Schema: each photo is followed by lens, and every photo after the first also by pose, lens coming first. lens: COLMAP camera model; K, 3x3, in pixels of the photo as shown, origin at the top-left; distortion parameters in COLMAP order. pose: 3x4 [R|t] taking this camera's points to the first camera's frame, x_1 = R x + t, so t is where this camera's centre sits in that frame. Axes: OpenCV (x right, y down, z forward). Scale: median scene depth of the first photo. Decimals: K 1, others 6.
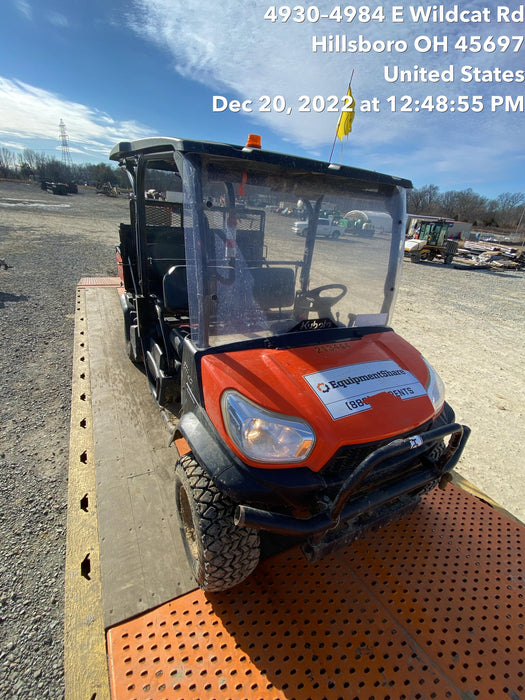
lens RADIAL K [[315.5, 0, 266.8], [0, 315.5, 351.0], [0, 0, 1]] dist [0.001513, -0.002410]
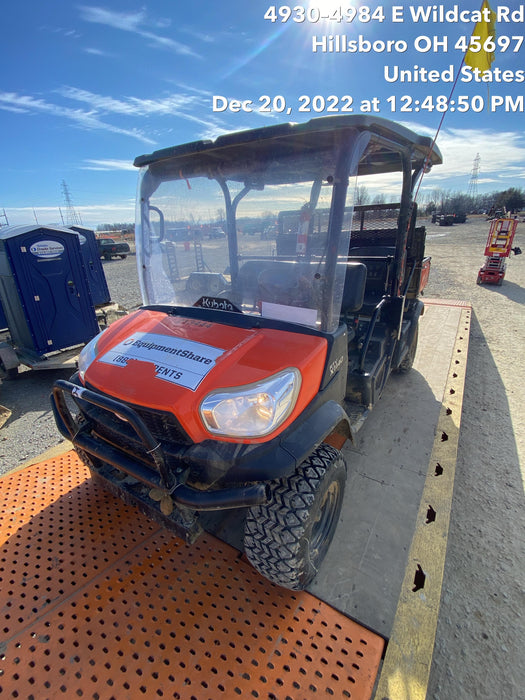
lens RADIAL K [[315.5, 0, 257.2], [0, 315.5, 357.2], [0, 0, 1]] dist [0.001513, -0.002410]
pose [[0.505988, 0.232950, -0.830488, 1.375000], [-0.285465, 0.953806, 0.093617, -0.064645], [0.813933, 0.189706, 0.549113, 0.787743]]
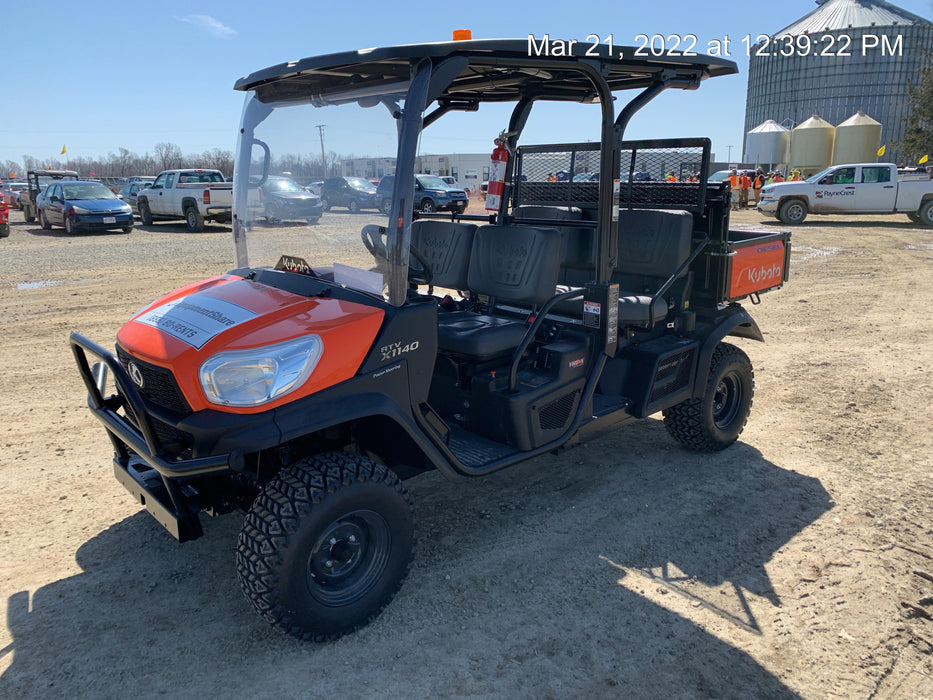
lens RADIAL K [[703.1, 0, 445.4], [0, 703.1, 348.3], [0, 0, 1]] dist [0.019180, -0.008276]
pose [[0.228712, 0.150901, -0.961728, 2.345753], [-0.371812, 0.926559, 0.056961, -0.159978], [0.899693, 0.344554, 0.268022, 1.230024]]
